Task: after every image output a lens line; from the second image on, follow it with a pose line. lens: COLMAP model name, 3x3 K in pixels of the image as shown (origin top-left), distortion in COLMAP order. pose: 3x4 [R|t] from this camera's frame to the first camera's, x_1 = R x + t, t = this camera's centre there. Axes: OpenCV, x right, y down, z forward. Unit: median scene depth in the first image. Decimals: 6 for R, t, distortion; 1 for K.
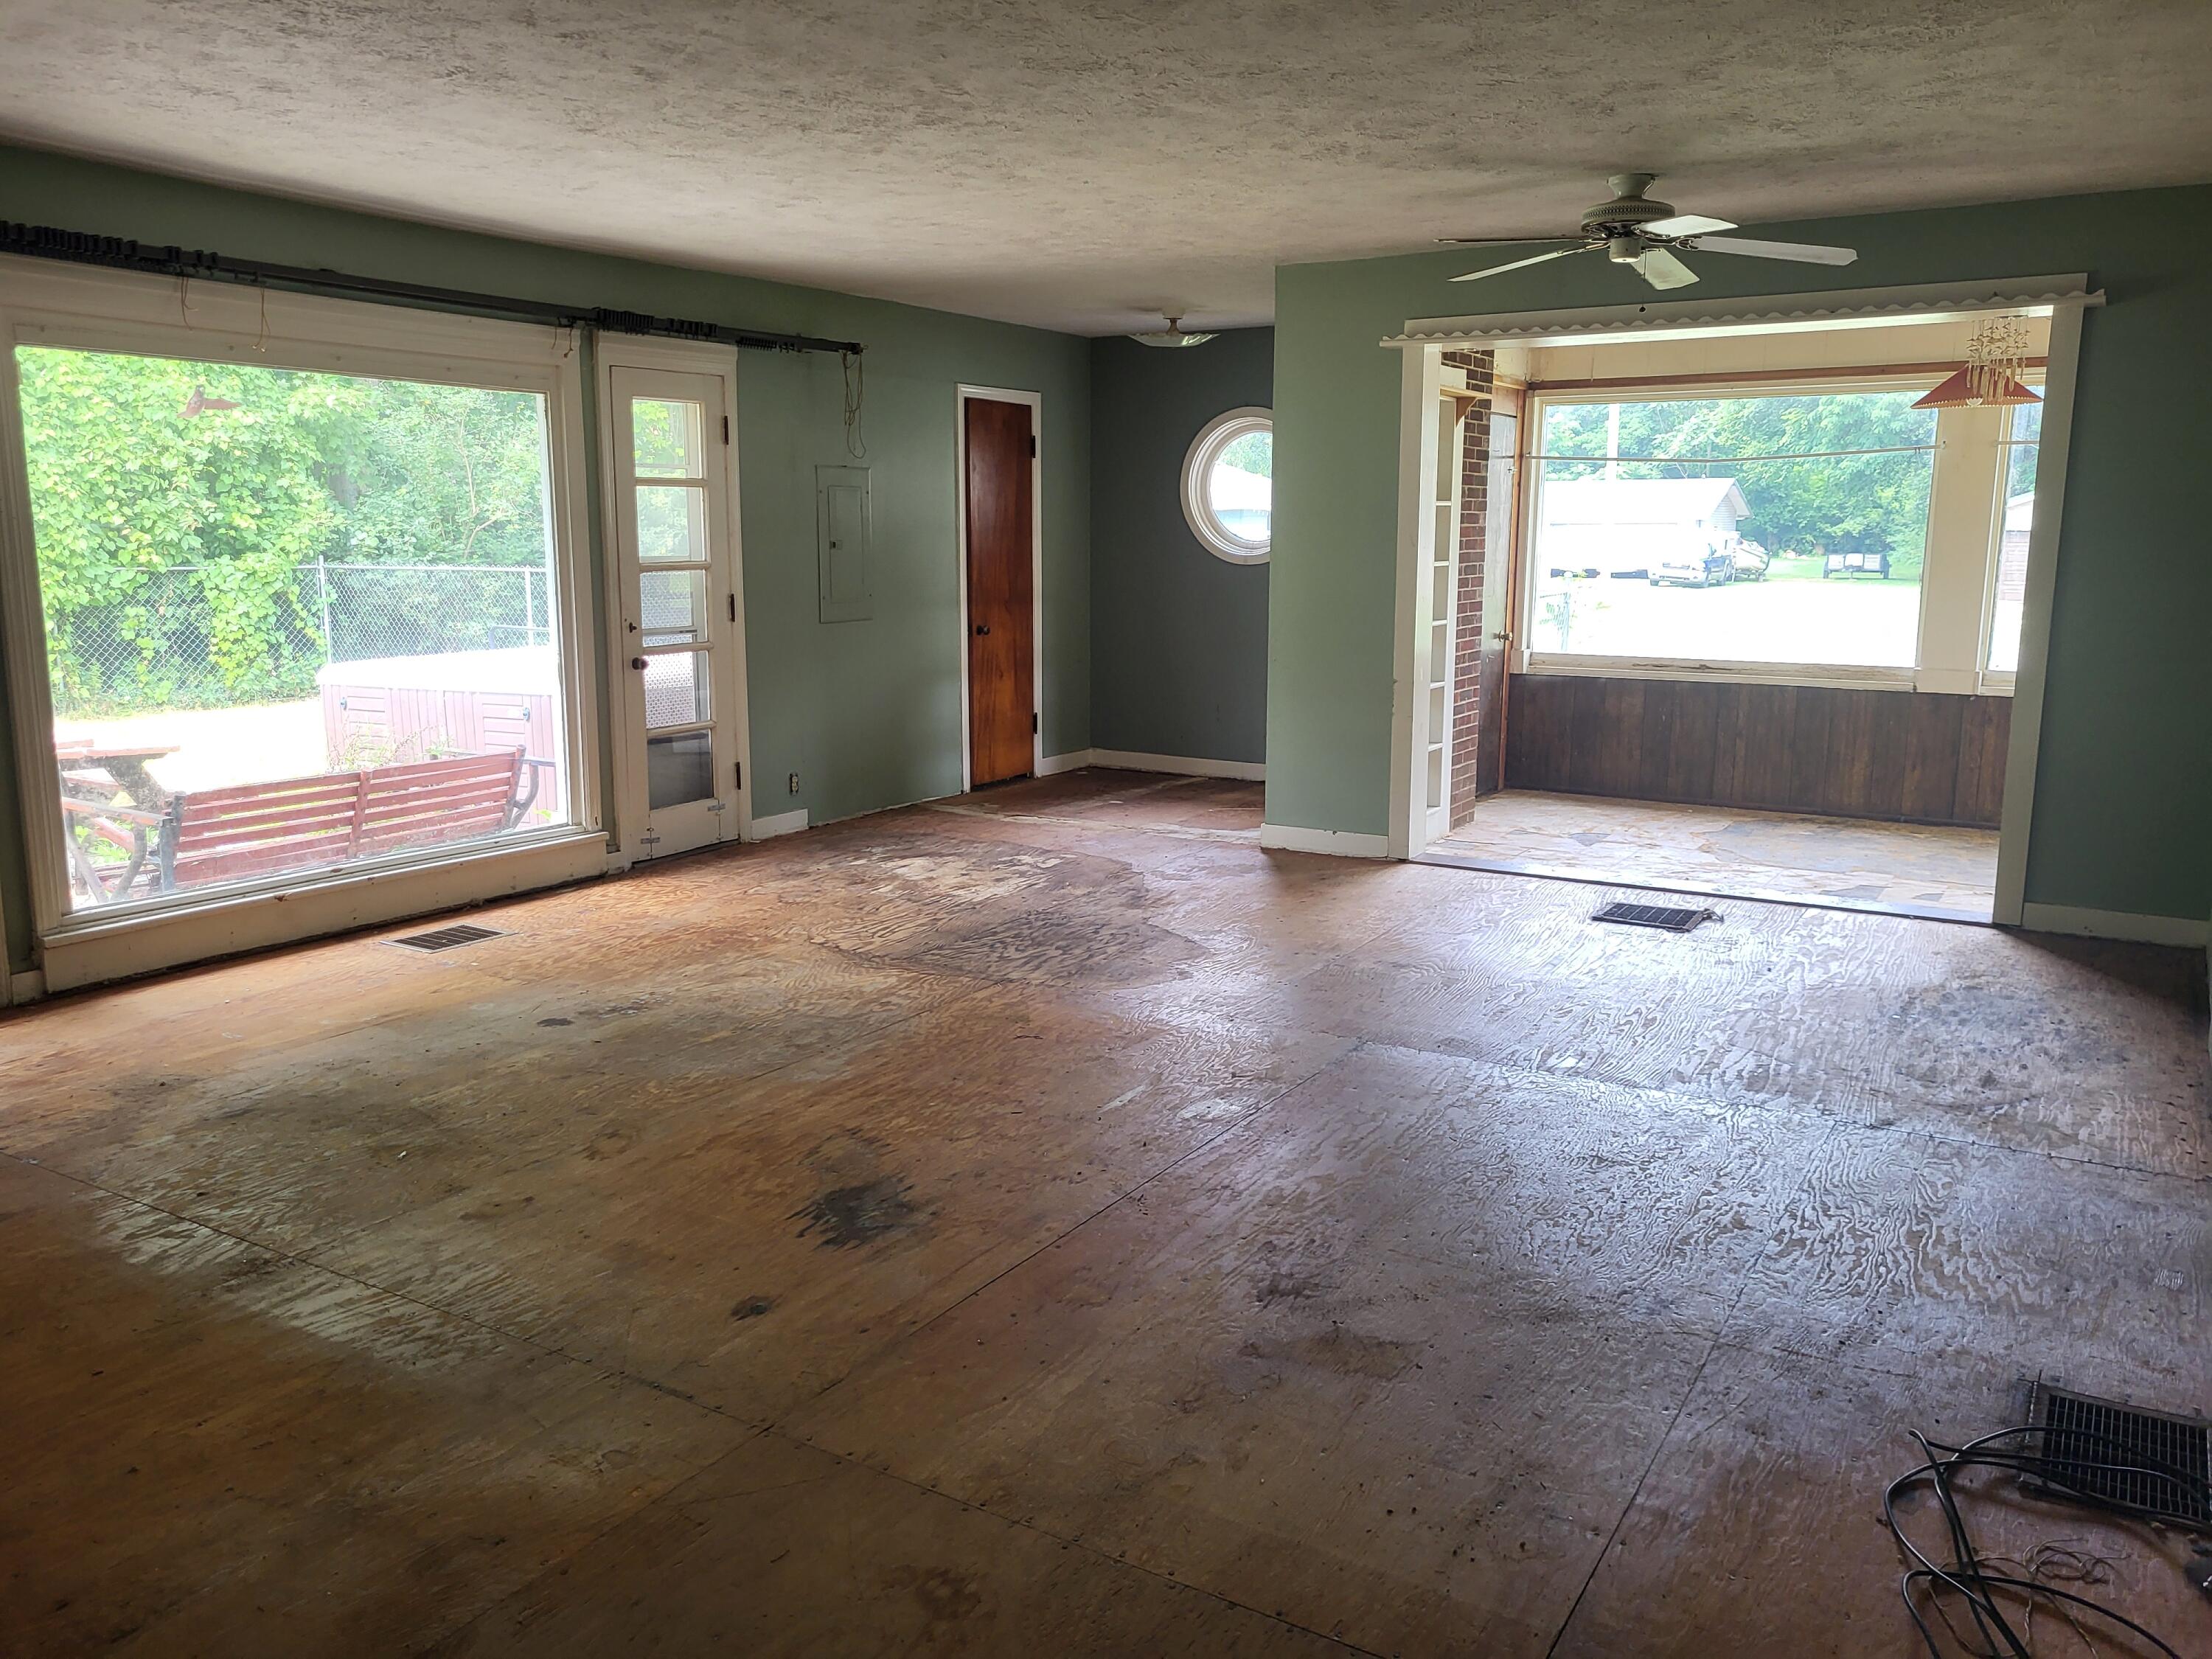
lens RADIAL K [[1680.9, 0, 1138.2], [0, 1680.9, 825.7], [0, 0, 1]] dist [0.050203, -0.039383]
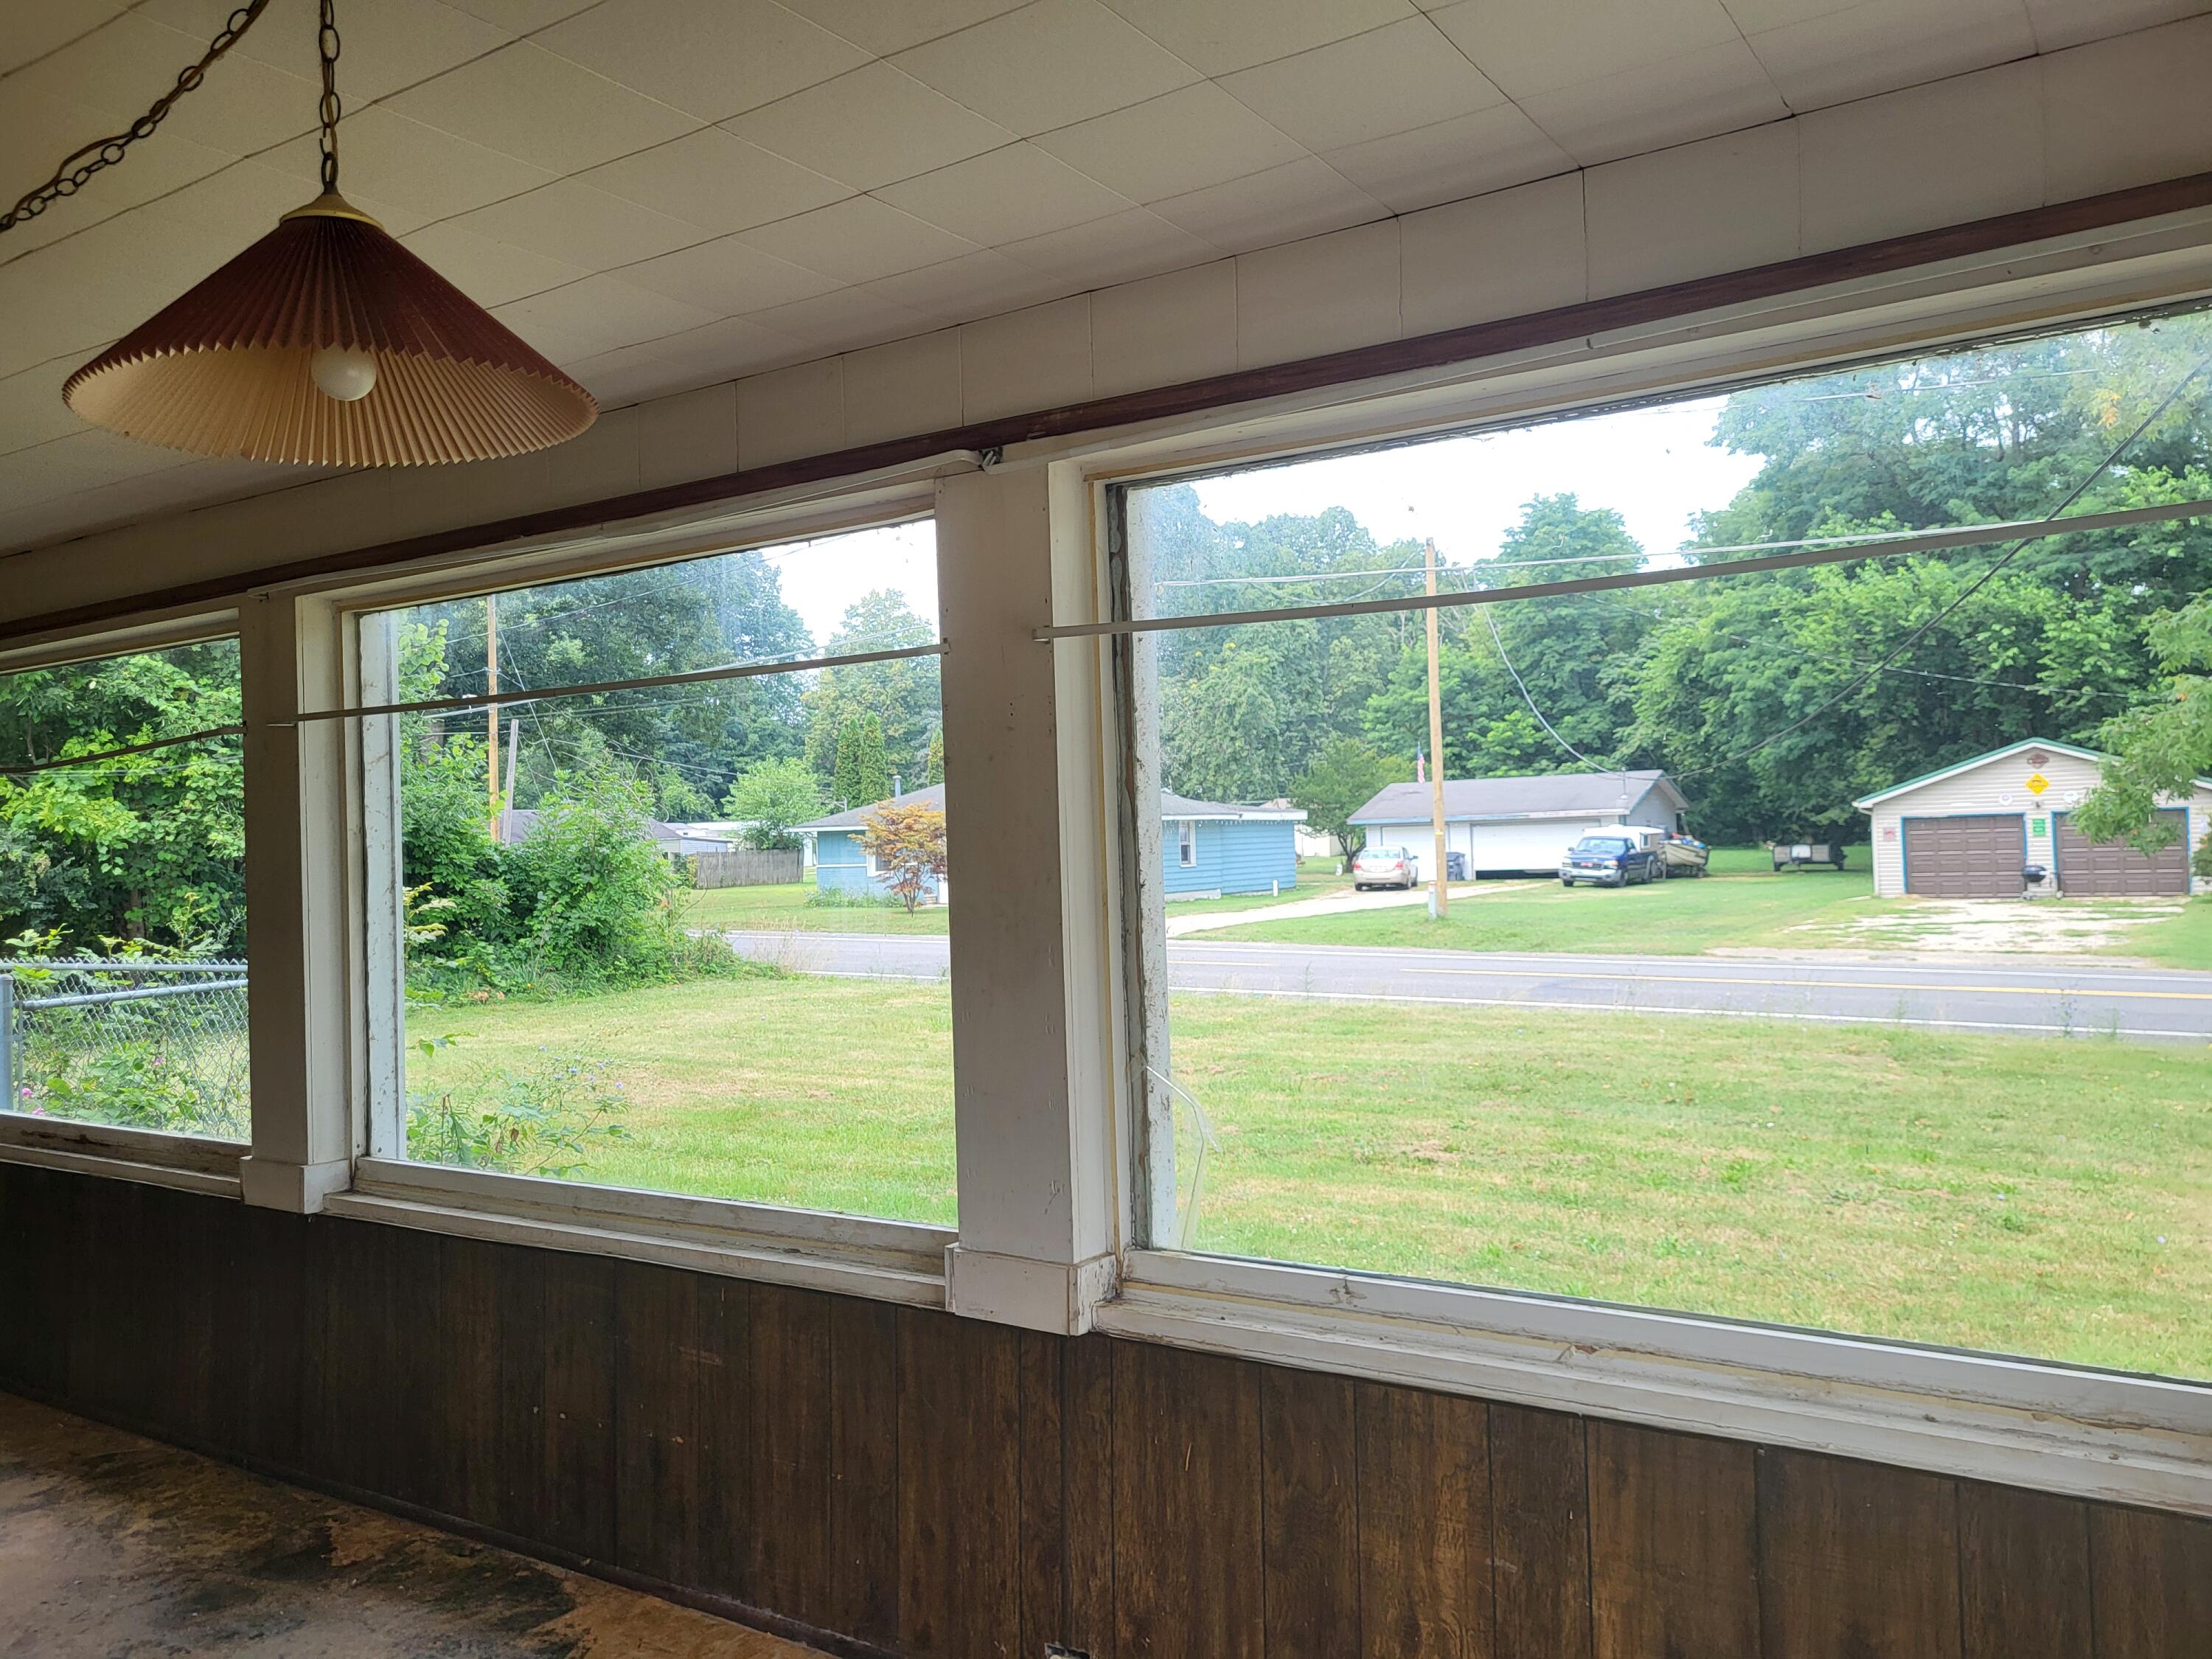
lens RADIAL K [[1680.9, 0, 1153.8], [0, 1680.9, 848.5], [0, 0, 1]] dist [0.050203, -0.039383]
pose [[0.998623, -0.035938, -0.038211, 1.163250], [0.029019, 0.985308, -0.168303, -0.139491], [0.043699, 0.166962, 0.984994, 0.782757]]
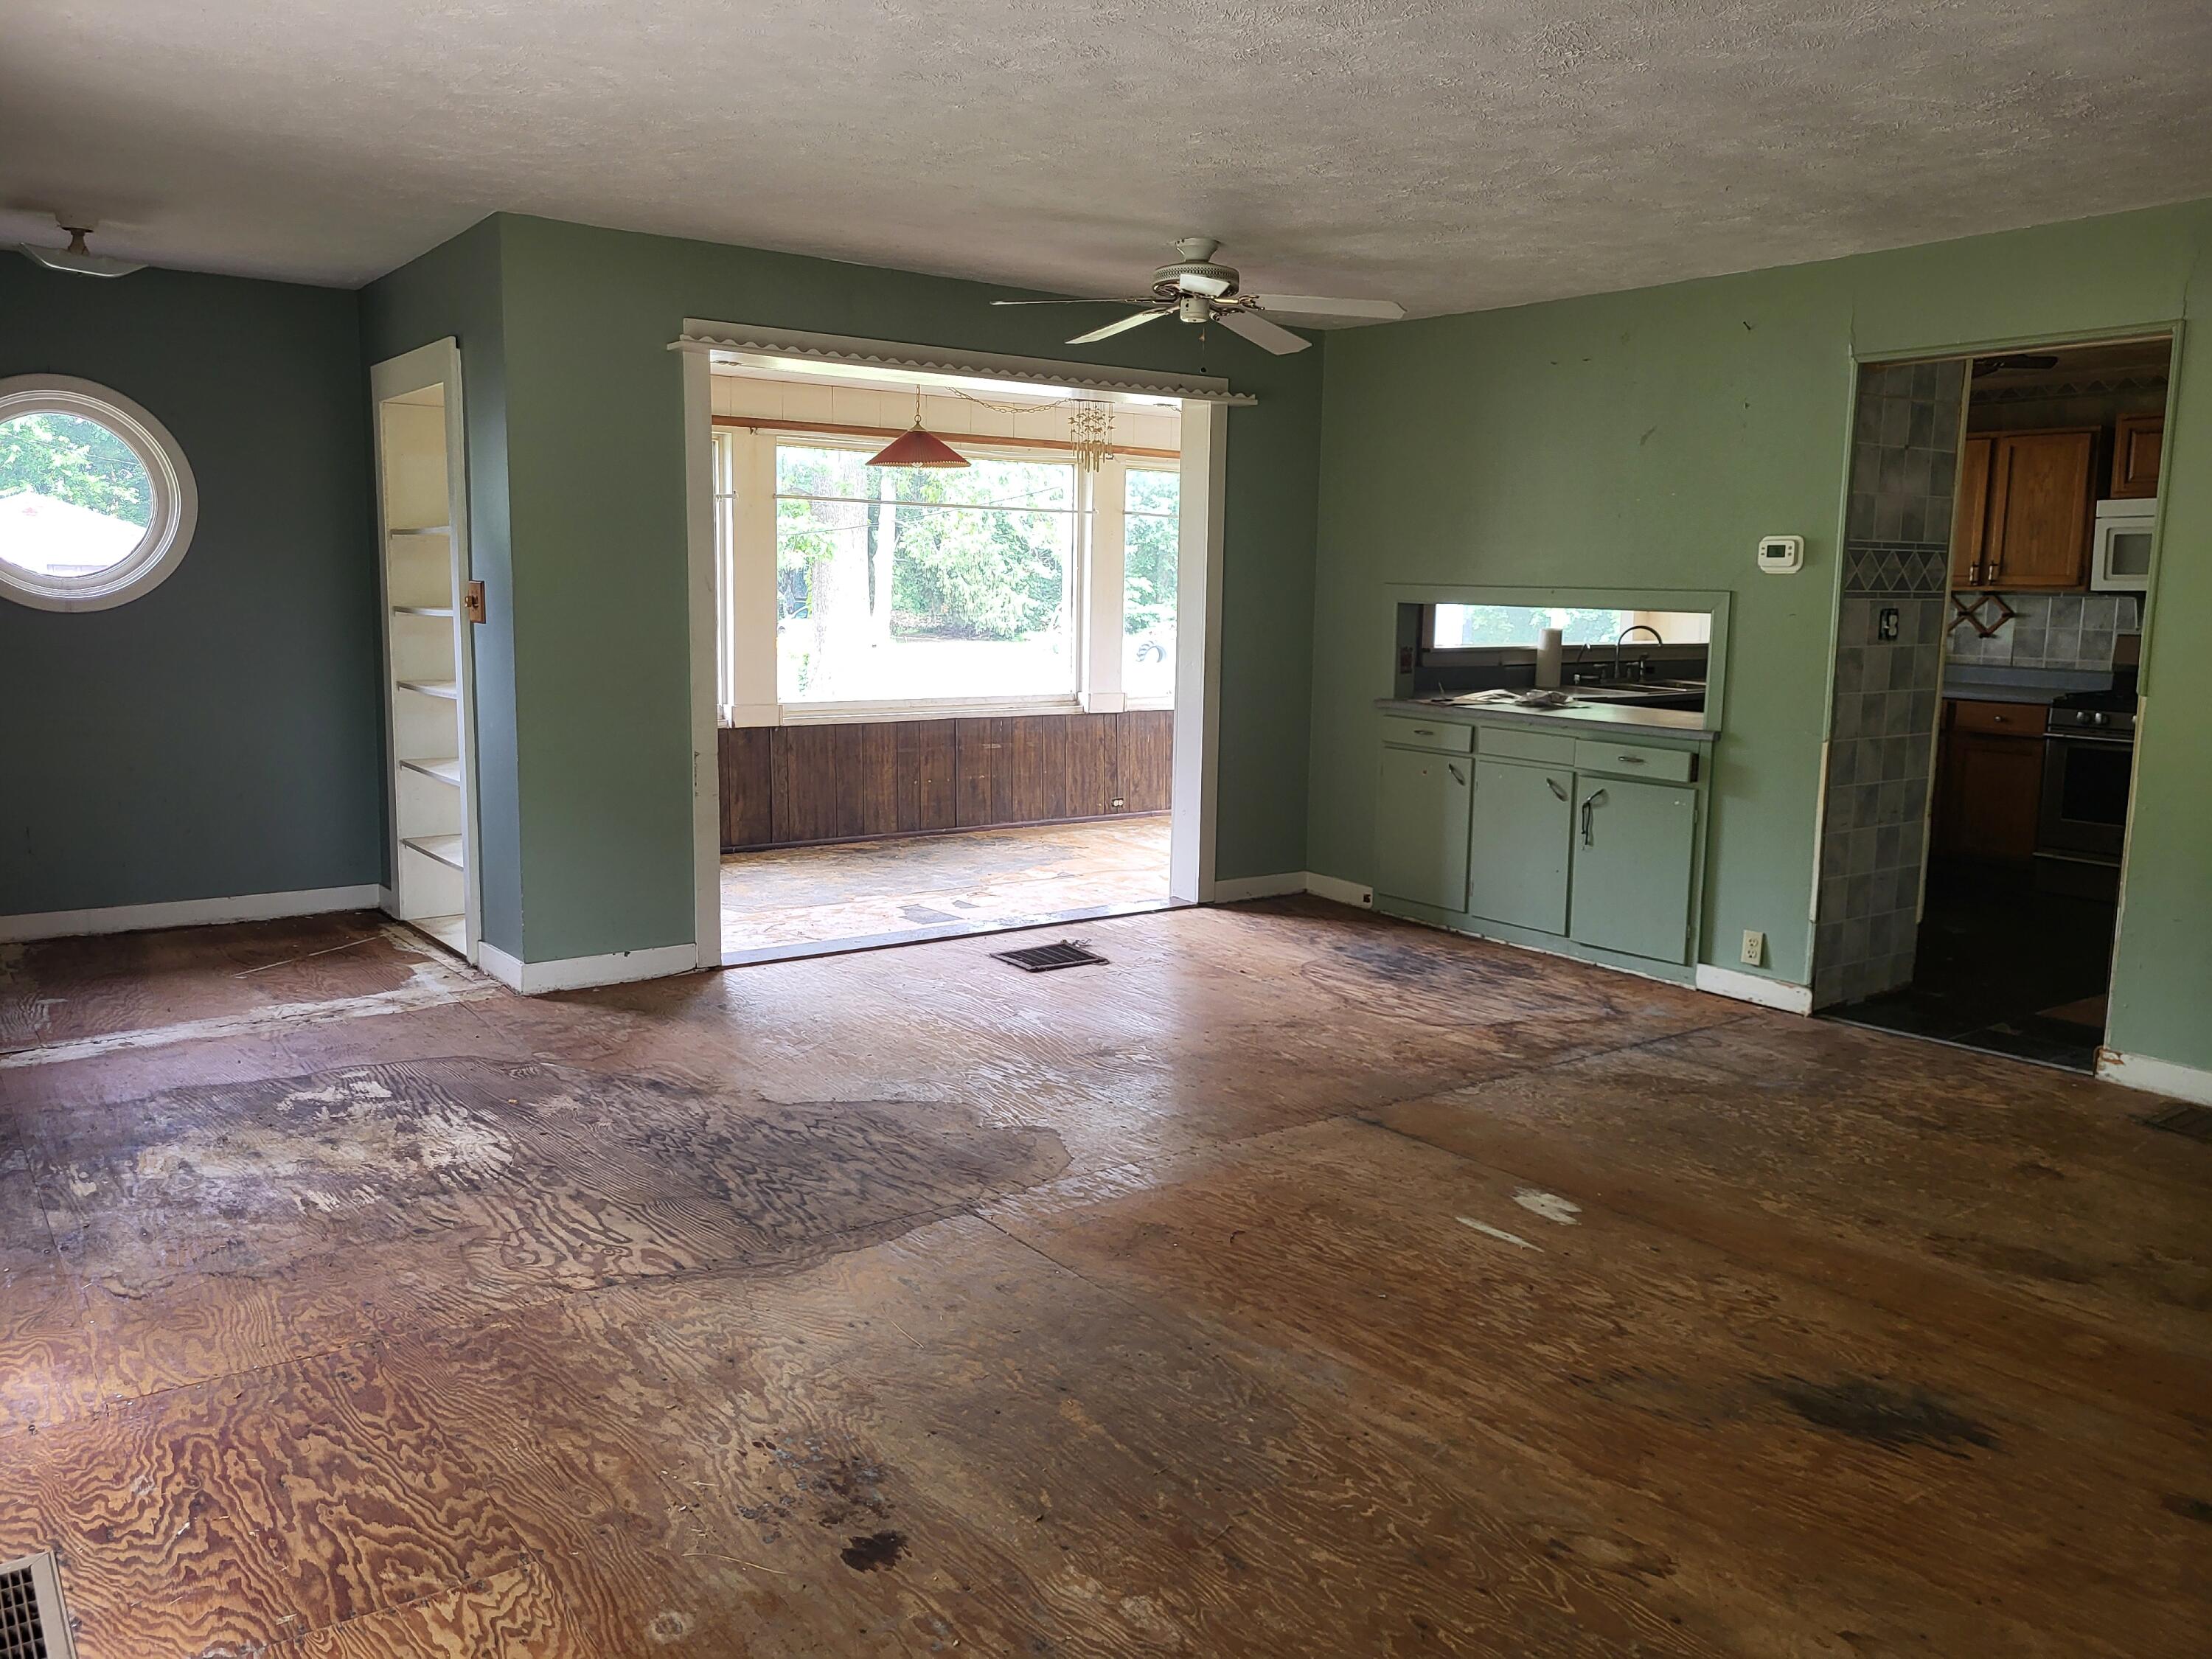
lens RADIAL K [[1680.9, 0, 1090.3], [0, 1680.9, 797.6], [0, 0, 1]] dist [0.050203, -0.039383]
pose [[0.393318, -0.114173, 0.912286, -0.632211], [0.145787, 0.987451, 0.060727, -0.104850], [-0.907770, 0.109114, 0.405027, 0.600939]]
